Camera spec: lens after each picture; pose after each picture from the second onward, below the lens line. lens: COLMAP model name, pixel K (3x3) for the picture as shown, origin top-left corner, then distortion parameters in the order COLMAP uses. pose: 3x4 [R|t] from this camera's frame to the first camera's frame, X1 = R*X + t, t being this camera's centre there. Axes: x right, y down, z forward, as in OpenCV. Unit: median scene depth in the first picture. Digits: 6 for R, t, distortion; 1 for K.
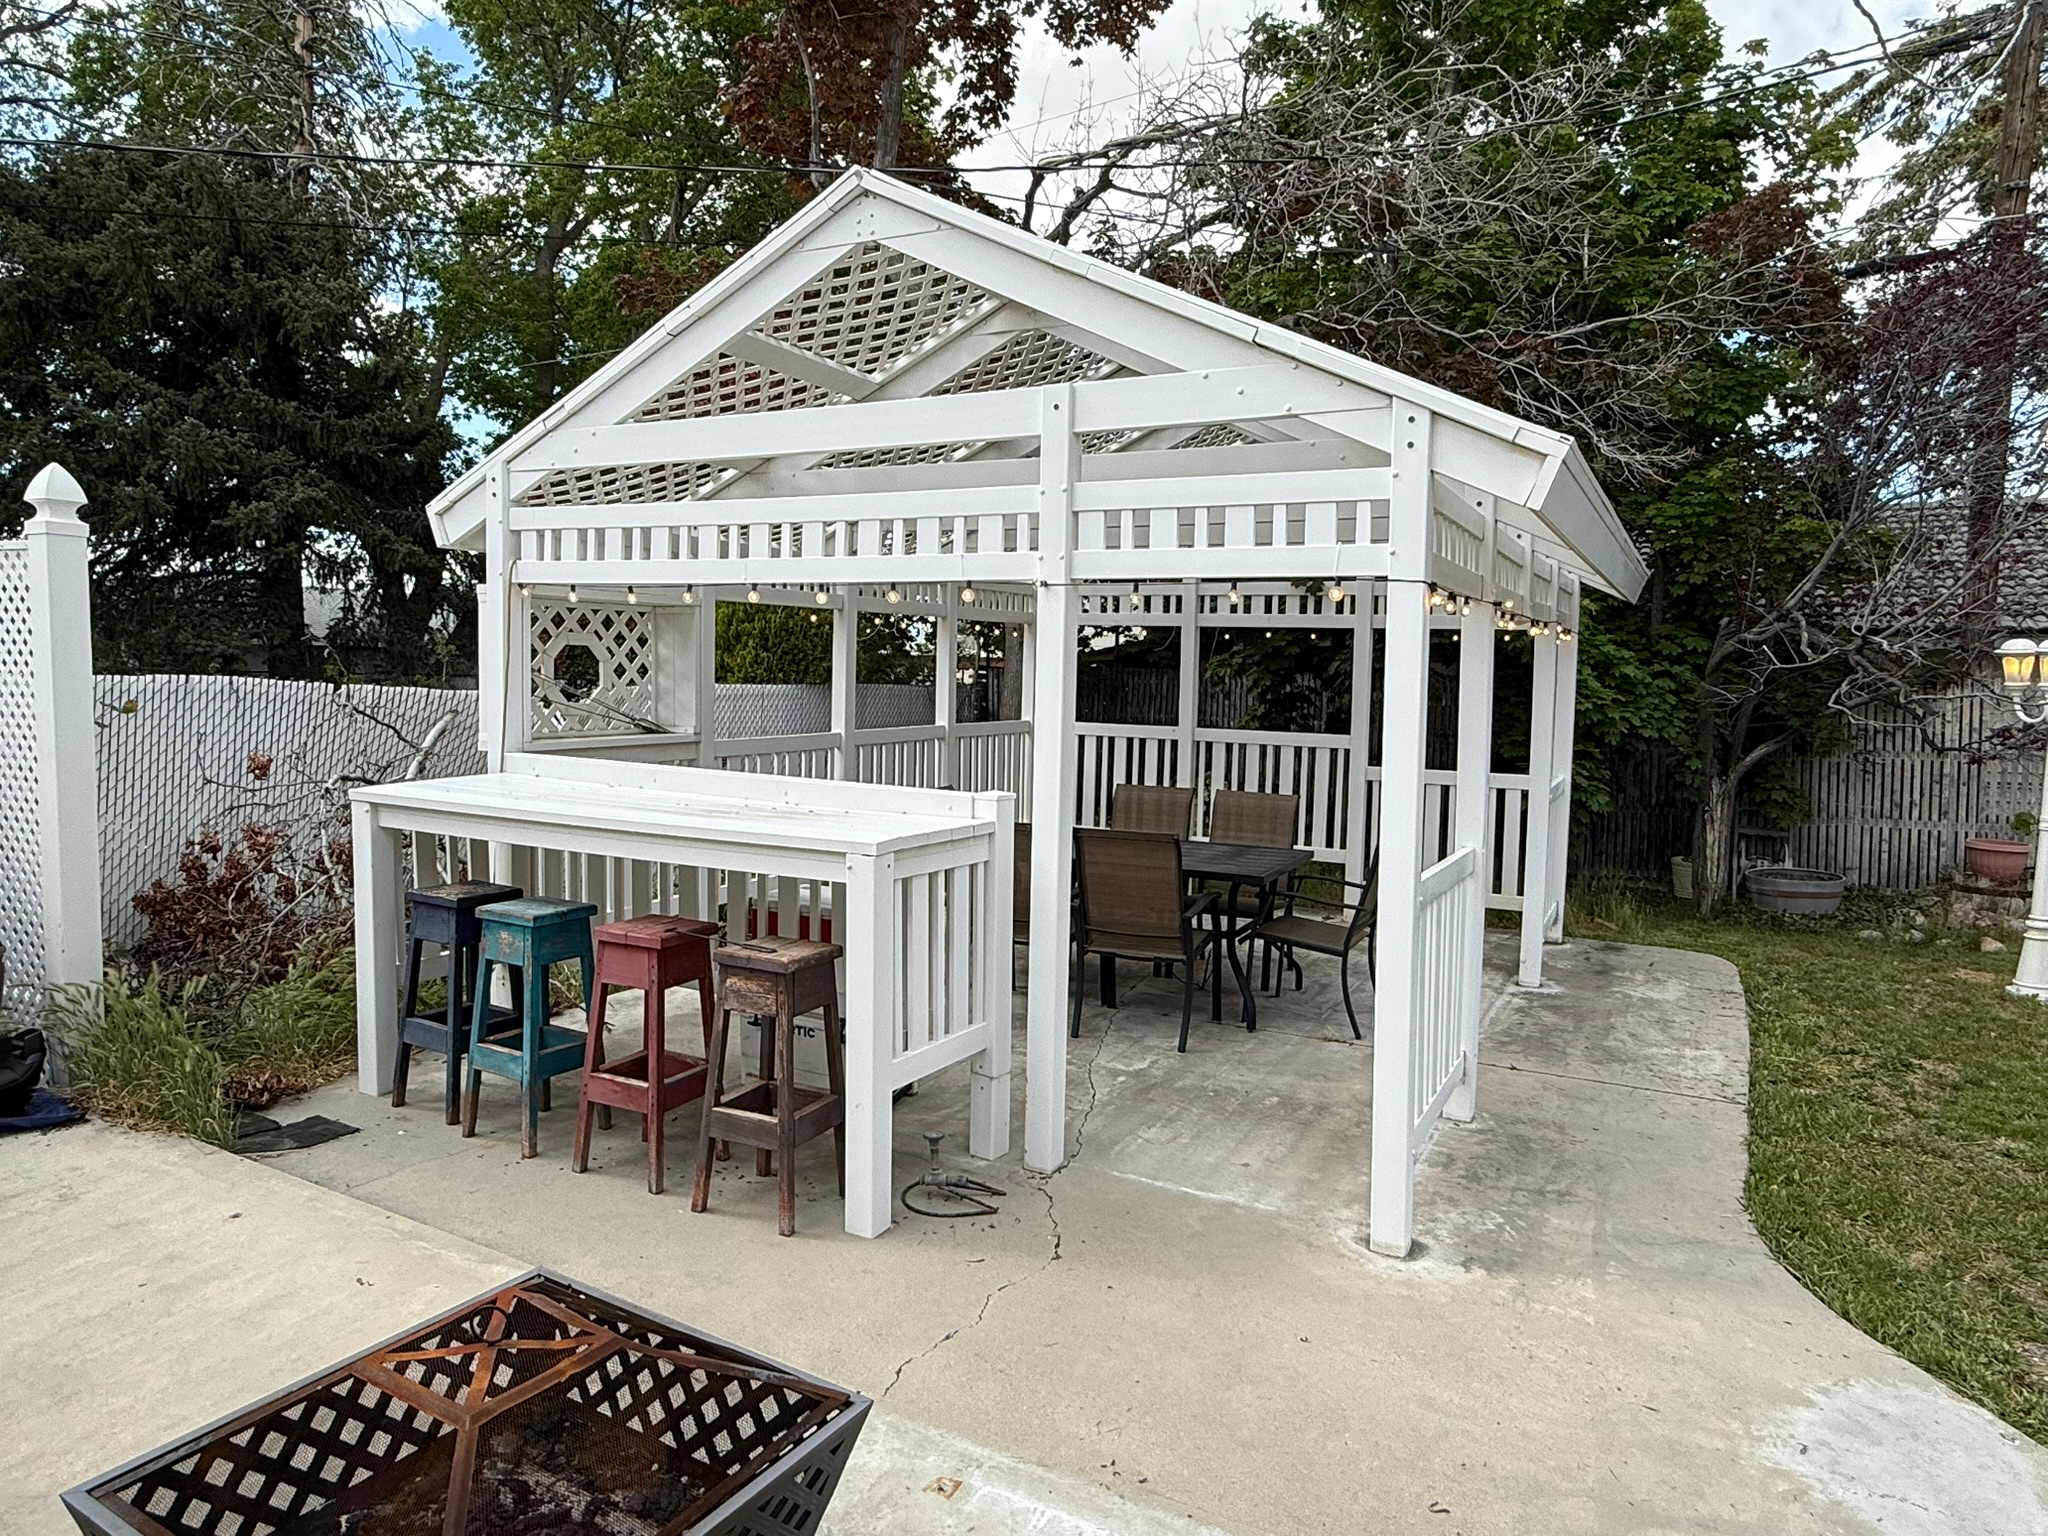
lens RADIAL K [[1281.7, 0, 1023.9], [0, 1281.7, 764.5], [0, 0, 1]] dist [0.002364, -0.000003]
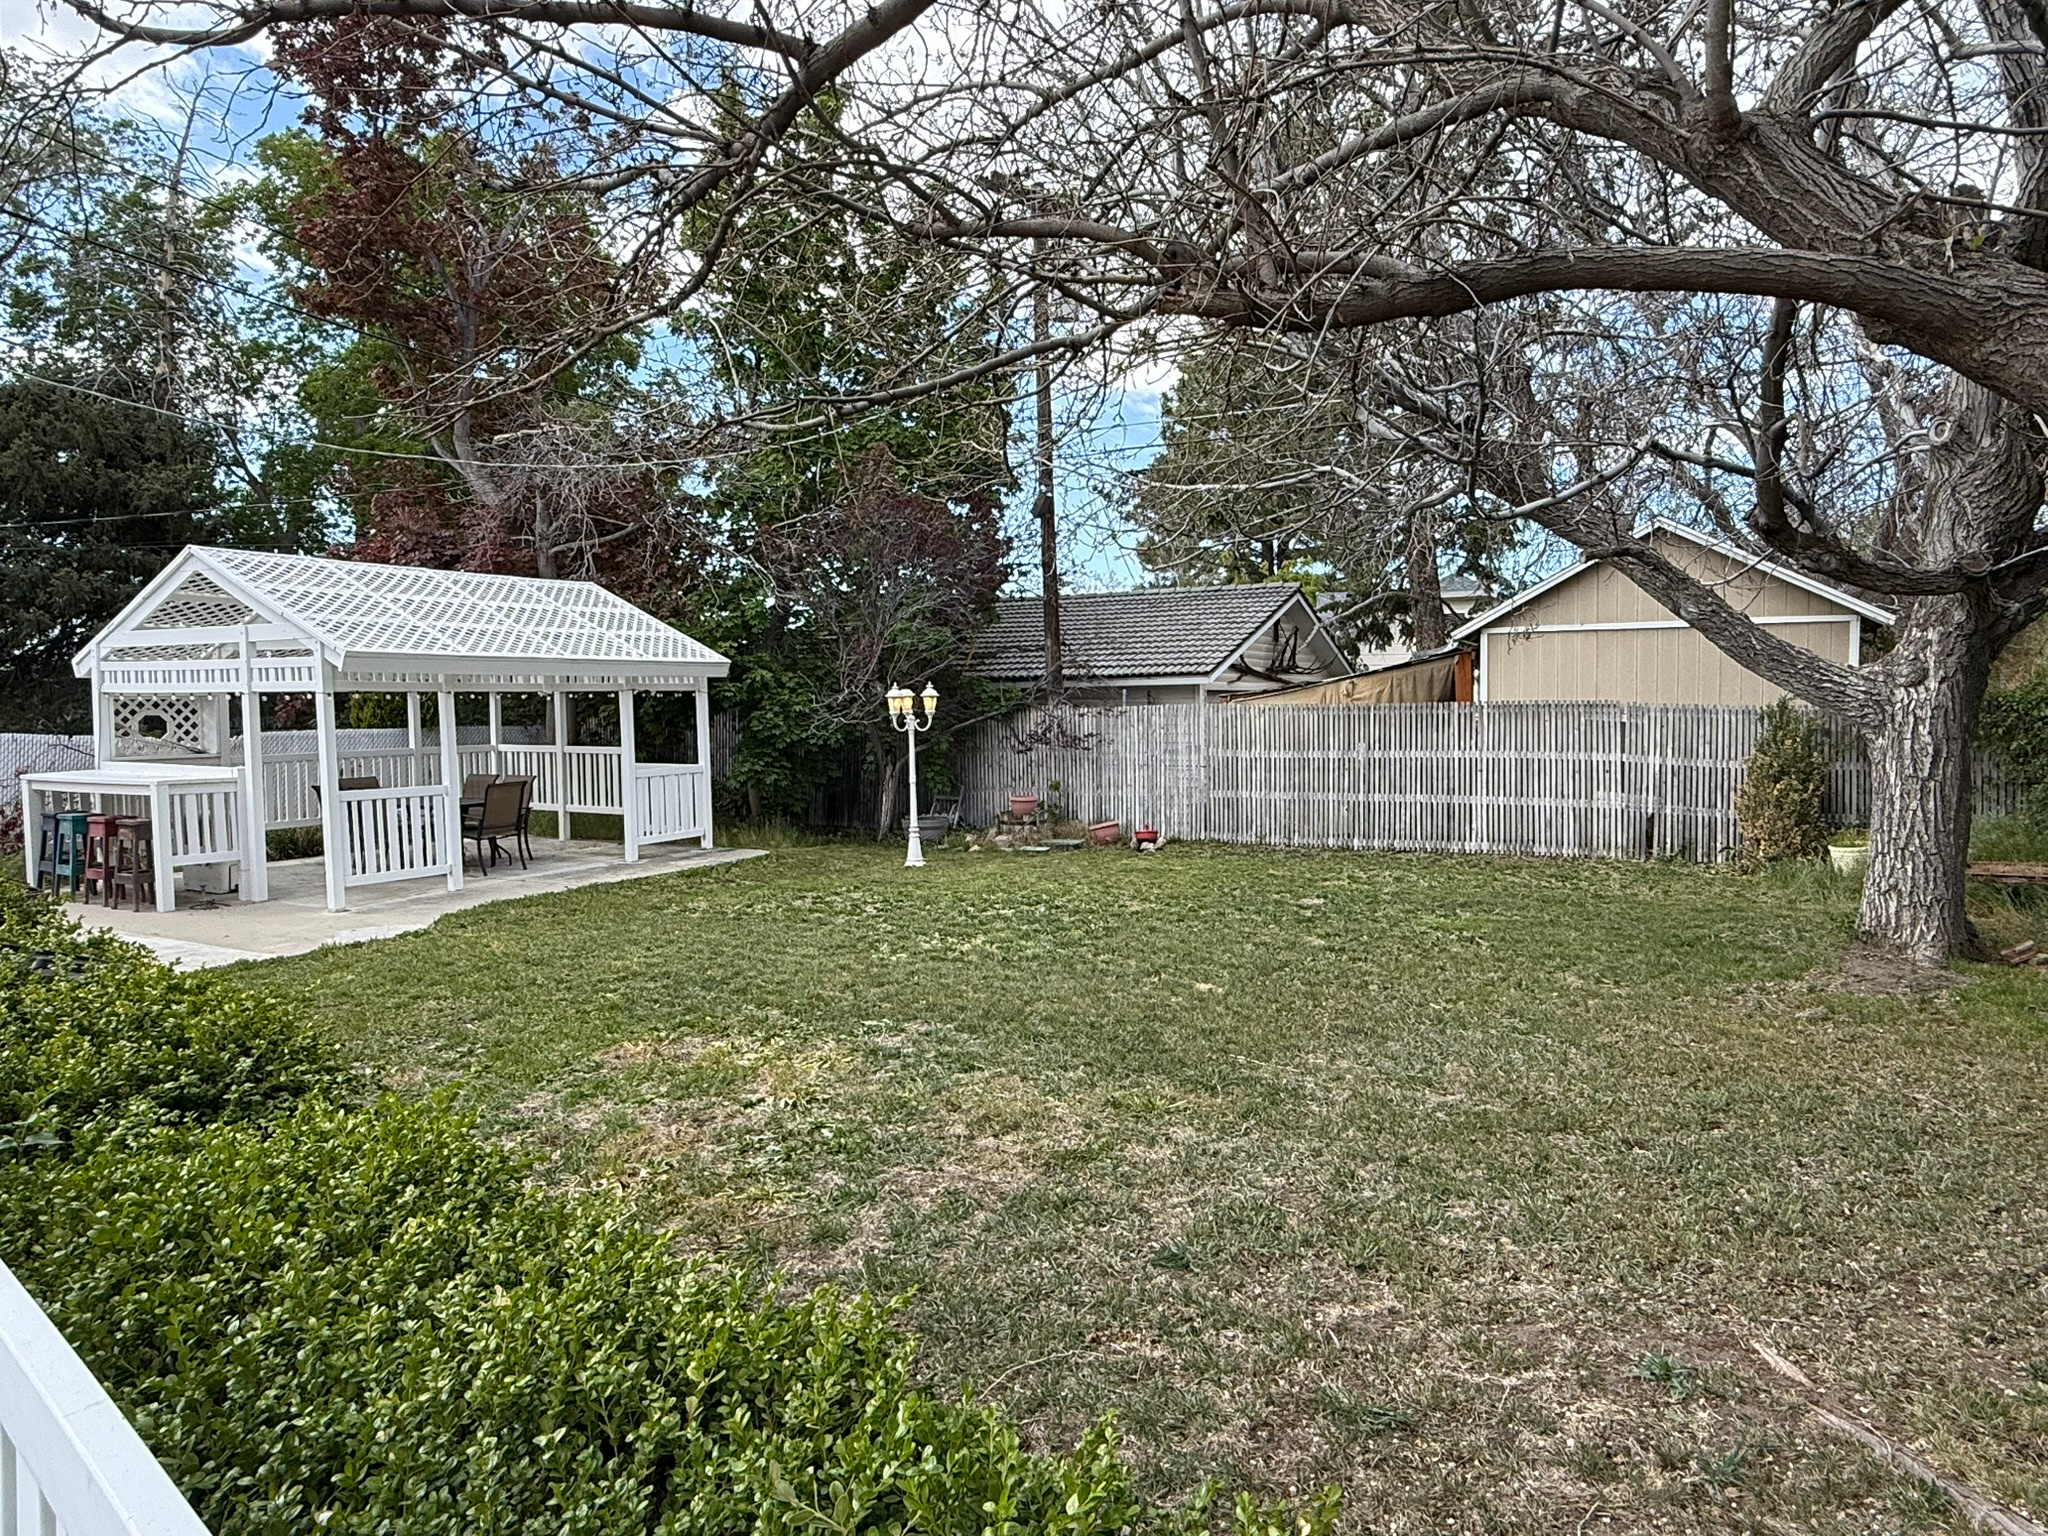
lens RADIAL K [[1281.7, 0, 1027.5], [0, 1281.7, 771.3], [0, 0, 1]] dist [0.002364, -0.000003]
pose [[0.999422, -0.029111, -0.017569, 1.189154], [0.028736, 0.999362, -0.021221, 0.094584], [0.018176, 0.020704, 0.999620, -1.195355]]
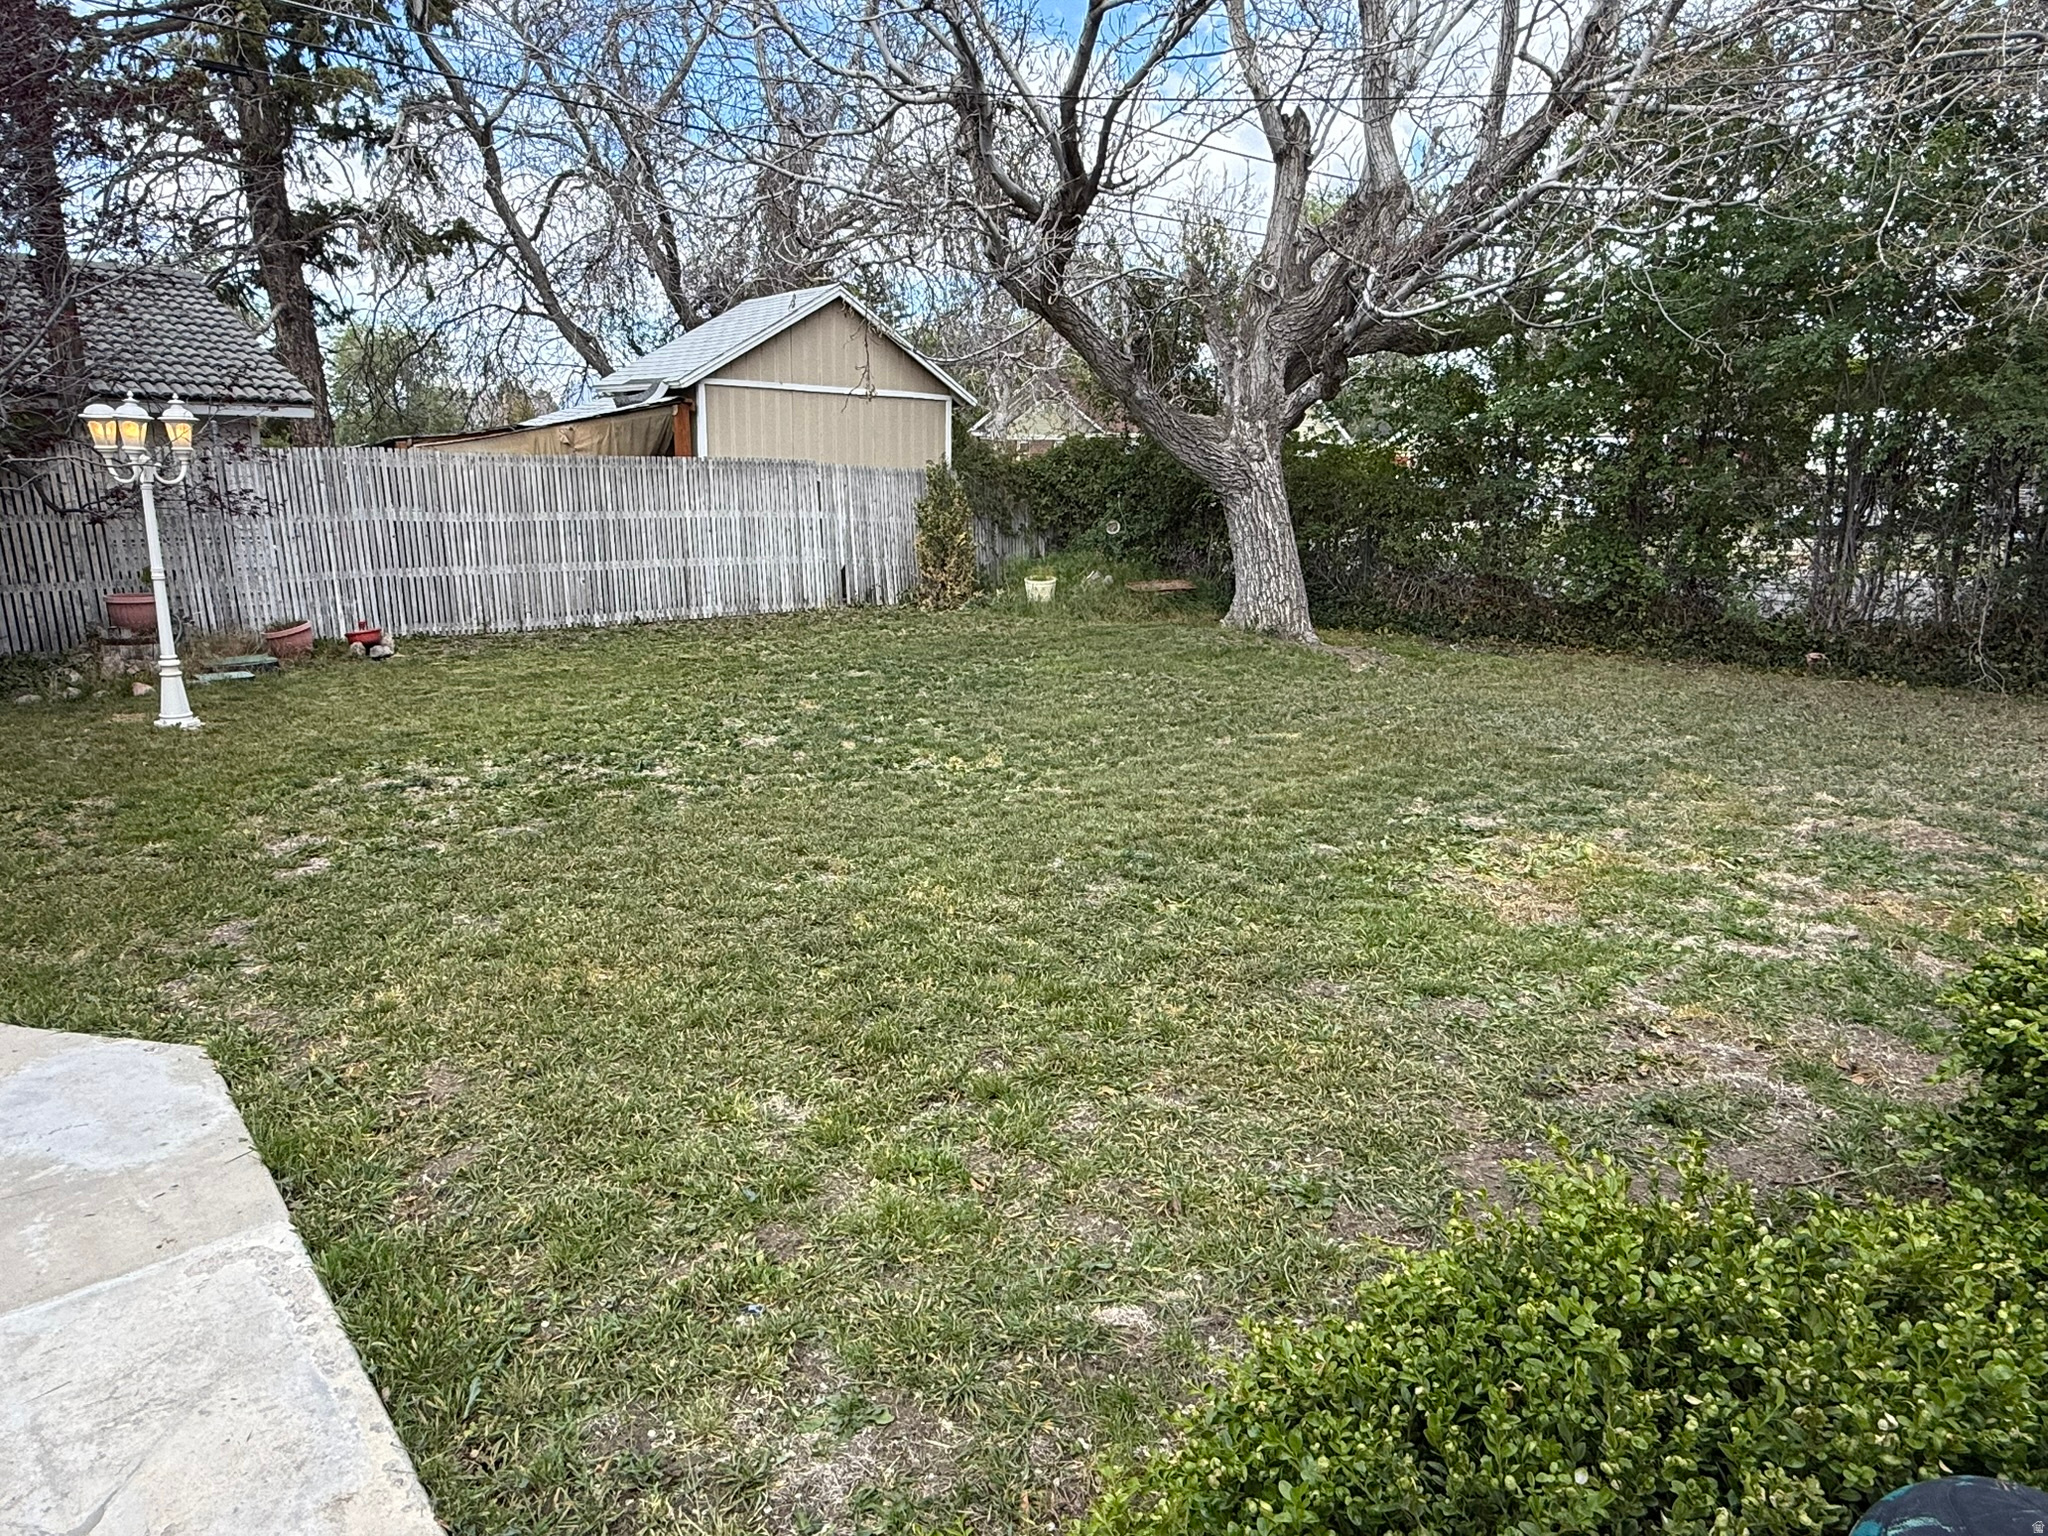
lens RADIAL K [[1281.7, 0, 1027.9], [0, 1281.7, 781.6], [0, 0, 1]] dist [0.002364, -0.000003]
pose [[0.336258, -0.234203, 0.912184, -0.026956], [0.052868, 0.971752, 0.230009, 0.004942], [-0.940285, -0.029117, 0.339141, -0.132510]]
